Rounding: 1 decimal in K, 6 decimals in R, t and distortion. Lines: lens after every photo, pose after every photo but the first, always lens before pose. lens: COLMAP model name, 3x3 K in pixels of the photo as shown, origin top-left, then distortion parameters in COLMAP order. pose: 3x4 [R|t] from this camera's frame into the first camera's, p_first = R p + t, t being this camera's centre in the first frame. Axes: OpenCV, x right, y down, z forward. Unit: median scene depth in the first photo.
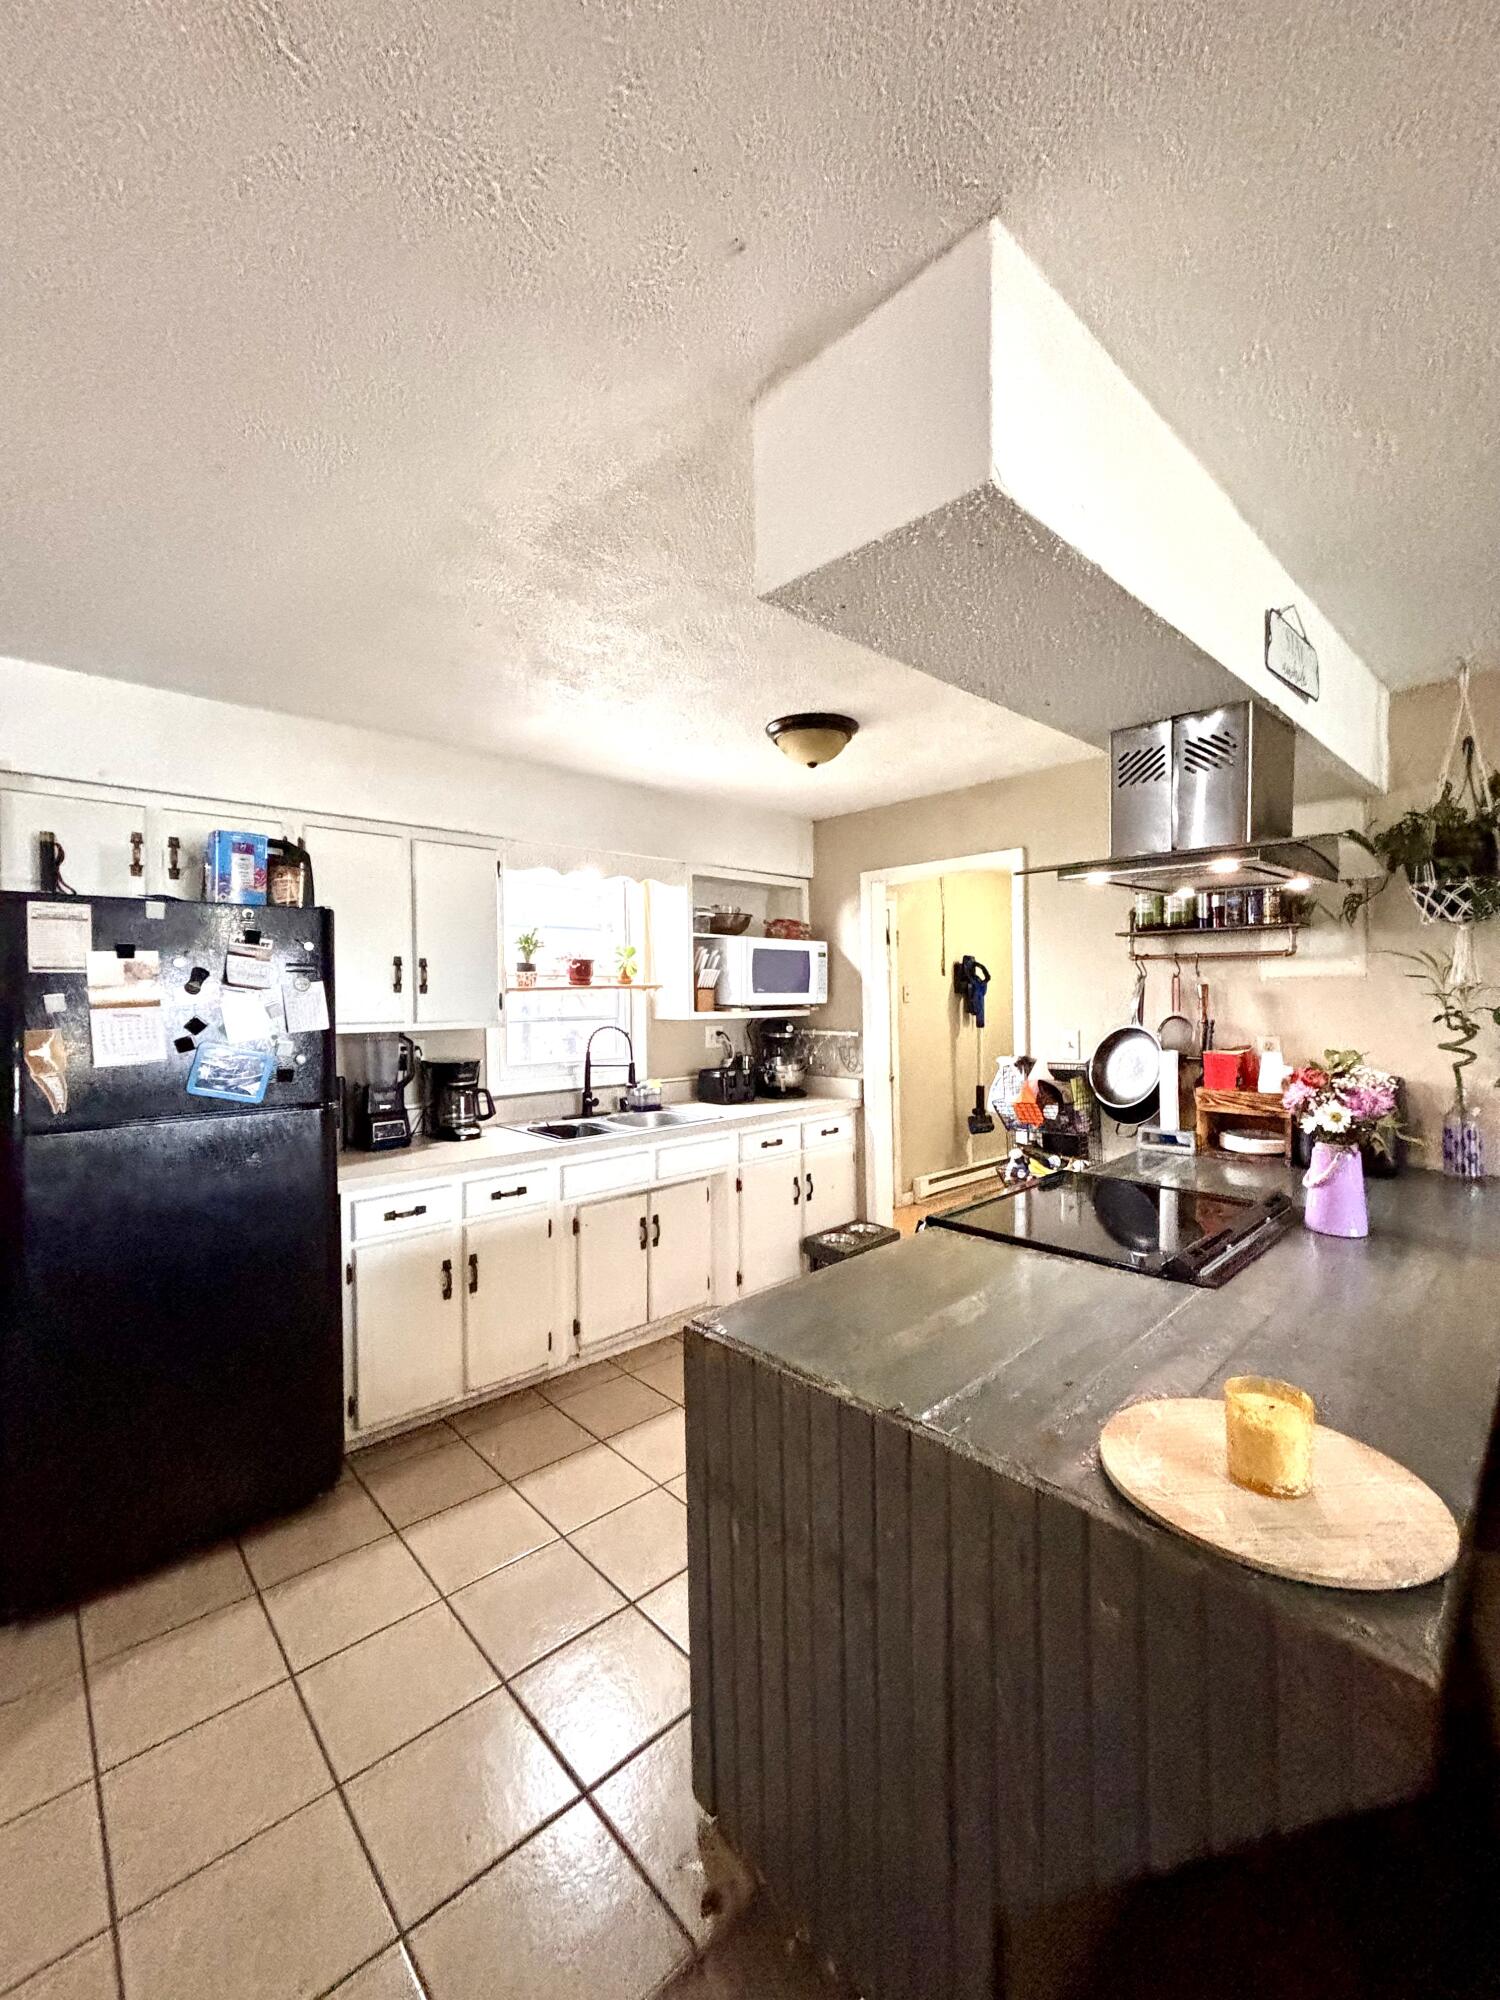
lens RADIAL K [[802.8, 0, 754.6], [0, 802.8, 1001.0], [0, 0, 1]] dist [0.002798, -0.002706]
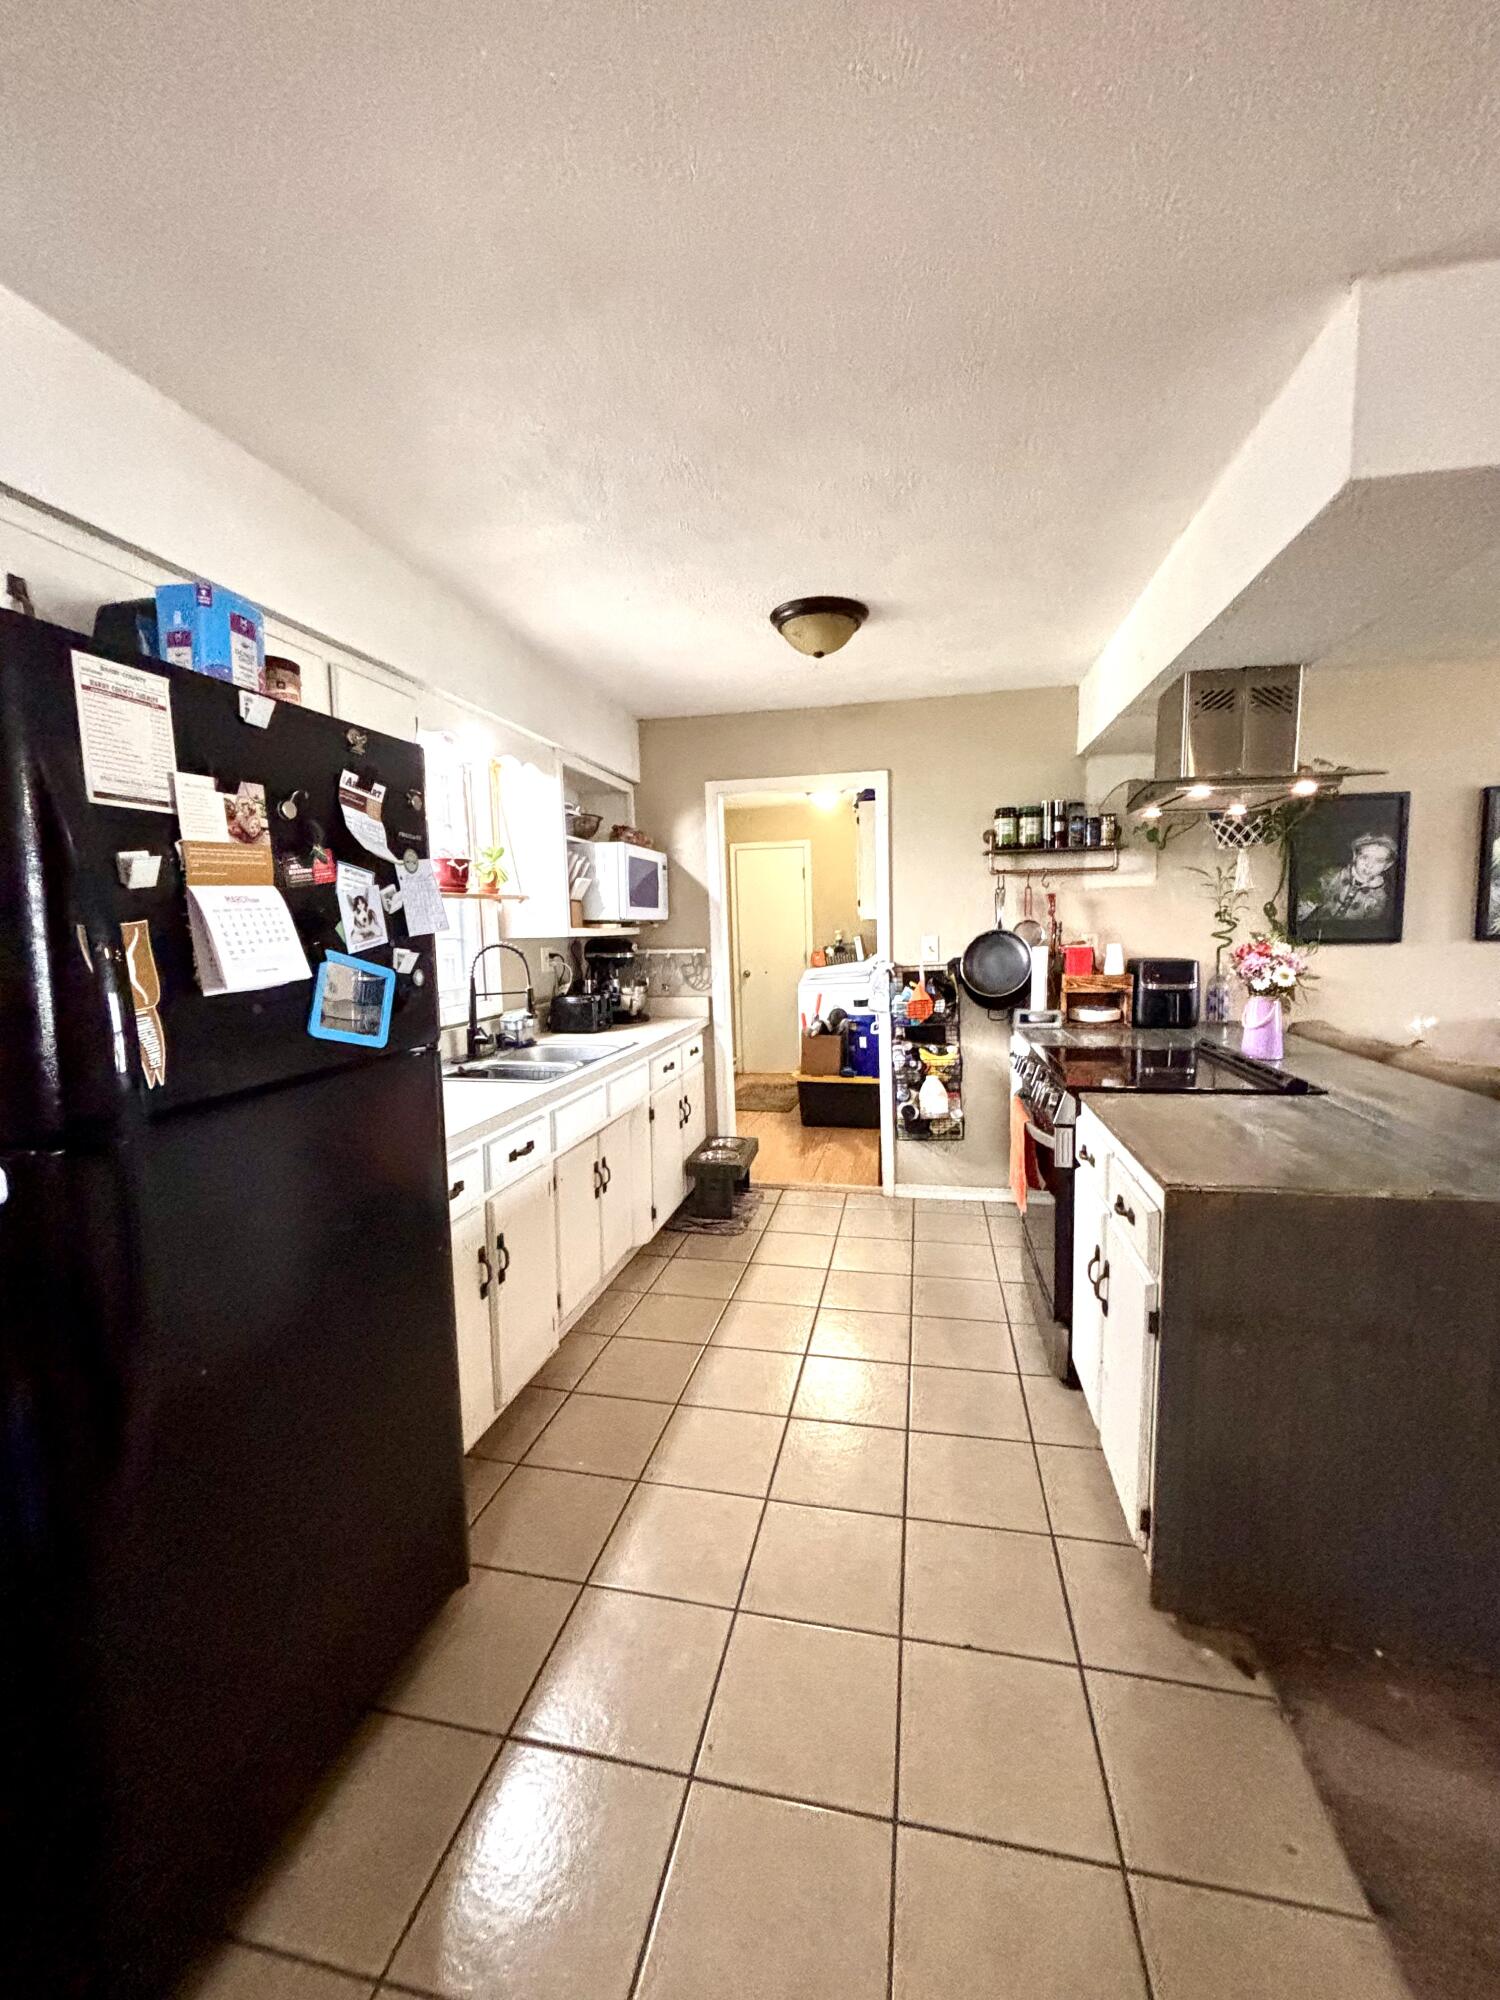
lens RADIAL K [[802.8, 0, 748.2], [0, 802.8, 1002.6], [0, 0, 1]] dist [0.002798, -0.002706]
pose [[0.819617, -0.065220, 0.569187, -0.526194], [0.020901, 0.996242, 0.084056, 0.031681], [-0.572530, -0.056998, 0.817900, 0.226884]]
